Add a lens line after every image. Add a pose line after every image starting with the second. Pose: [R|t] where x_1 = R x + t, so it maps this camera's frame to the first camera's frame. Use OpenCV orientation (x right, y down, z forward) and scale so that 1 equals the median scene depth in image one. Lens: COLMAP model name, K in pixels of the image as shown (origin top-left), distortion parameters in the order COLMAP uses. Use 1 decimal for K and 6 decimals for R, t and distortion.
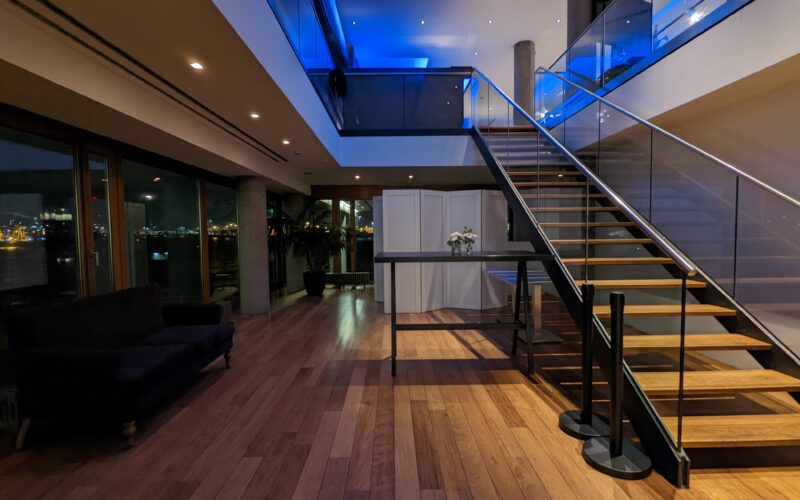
lens RADIAL K [[378.0, 0, 400.0], [0, 378.0, 250.0], [0, 0, 1]] dist [0.000220, 0.000024]
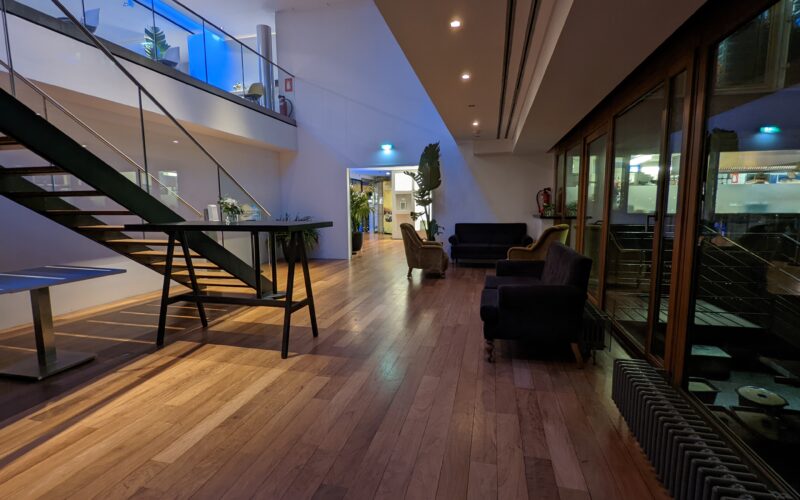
lens RADIAL K [[378.0, 0, 400.0], [0, 378.0, 250.0], [0, 0, 1]] dist [0.000220, 0.000024]
pose [[-0.966592, -0.013594, 0.255960, -0.444914], [0.029685, 0.985937, 0.164463, -0.058985], [-0.254596, 0.166567, -0.952594, 1.676204]]
